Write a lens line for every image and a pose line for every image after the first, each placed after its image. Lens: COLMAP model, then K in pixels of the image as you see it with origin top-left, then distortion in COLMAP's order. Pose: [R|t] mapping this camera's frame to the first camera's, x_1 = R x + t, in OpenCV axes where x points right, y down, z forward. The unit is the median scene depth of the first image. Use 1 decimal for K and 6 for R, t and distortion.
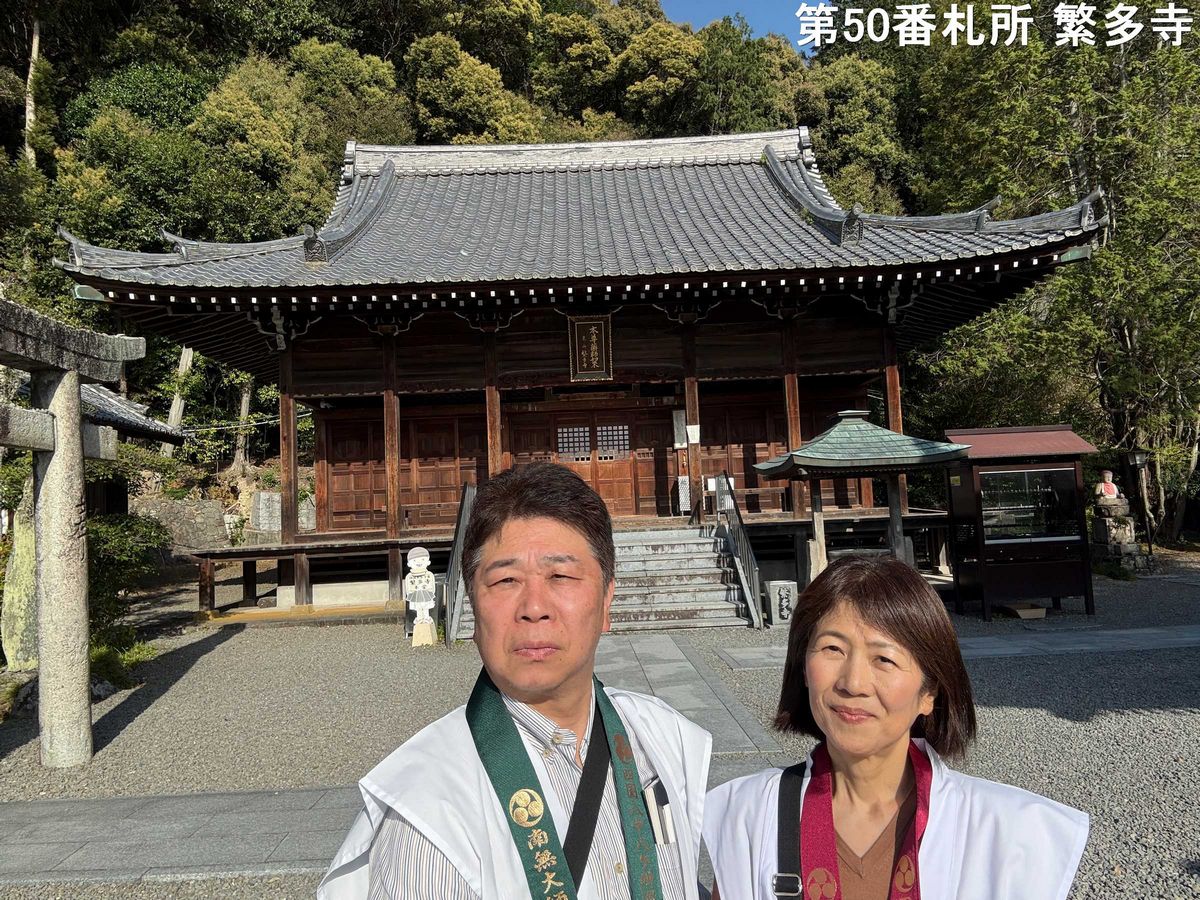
lens RADIAL K [[802.0, 0, 600.9], [0, 802.0, 463.0], [0, 0, 1]] dist [0.033238, -0.017567]
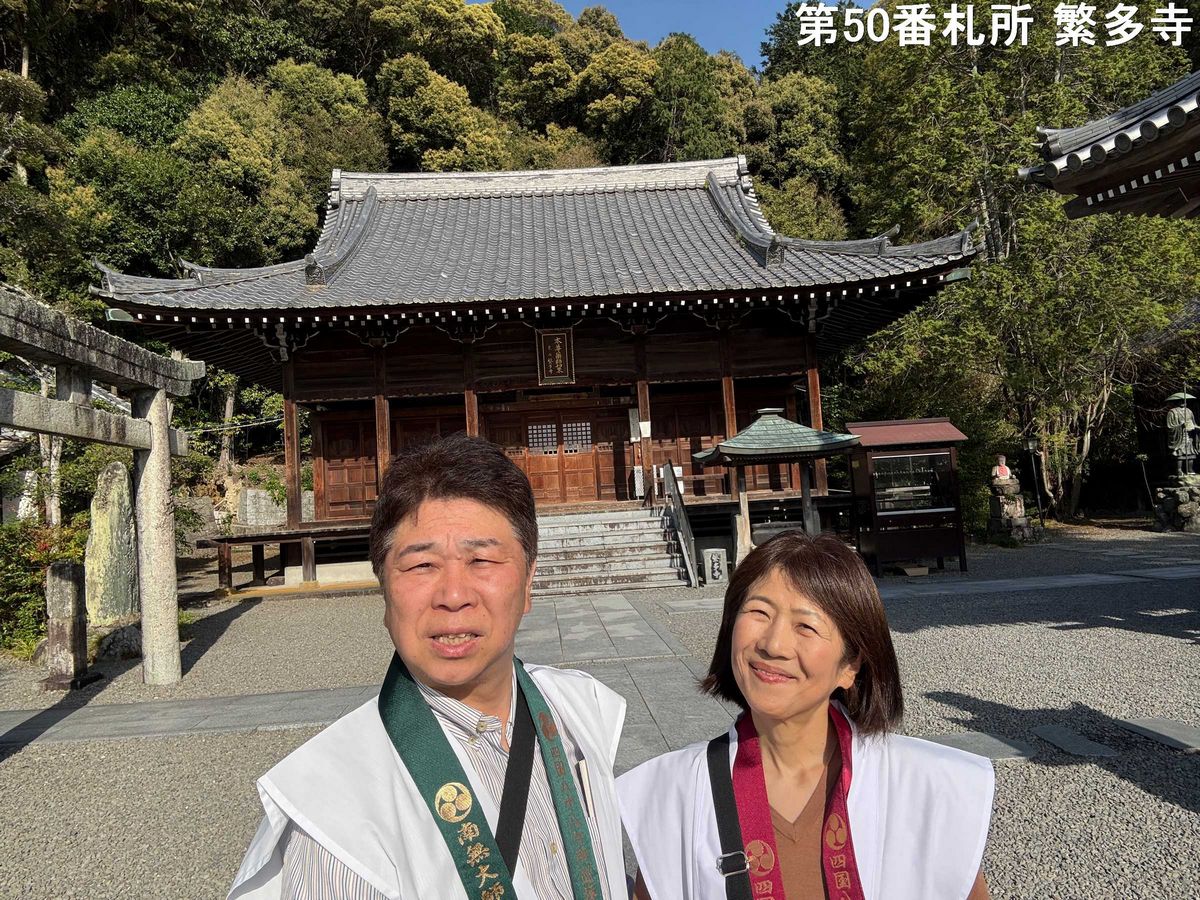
lens RADIAL K [[802.0, 0, 600.6], [0, 802.0, 456.6], [0, 0, 1]] dist [0.033238, -0.017567]
pose [[0.999196, -0.015826, 0.036841, 0.006661], [0.015909, 0.999871, -0.001977, 0.004285], [-0.036805, 0.002562, 0.999319, -0.136976]]
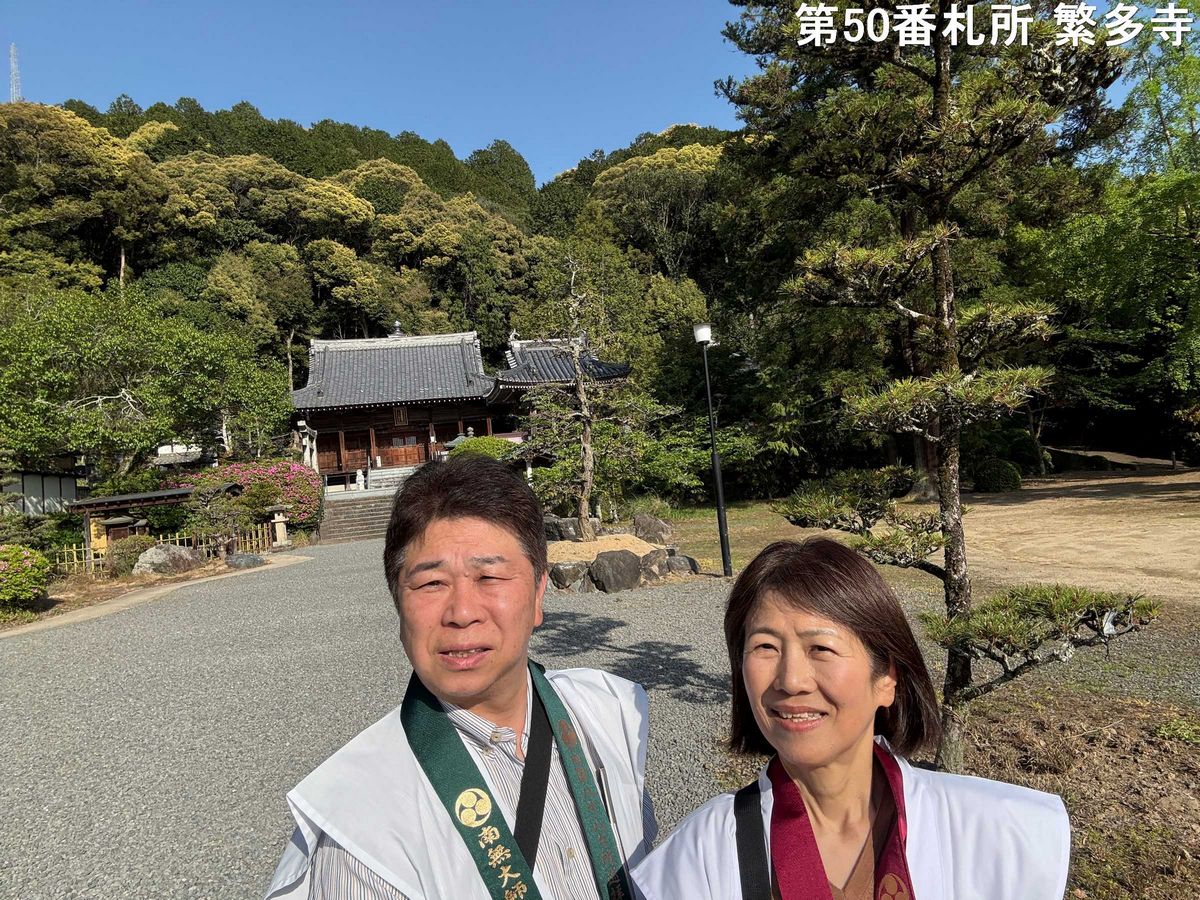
lens RADIAL K [[802.0, 0, 609.6], [0, 802.0, 473.6], [0, 0, 1]] dist [0.033238, -0.017567]
pose [[0.980378, -0.050820, 0.190462, 0.171125], [0.045172, 0.998404, 0.033884, 0.025906], [-0.191880, -0.024615, 0.981110, -2.239681]]
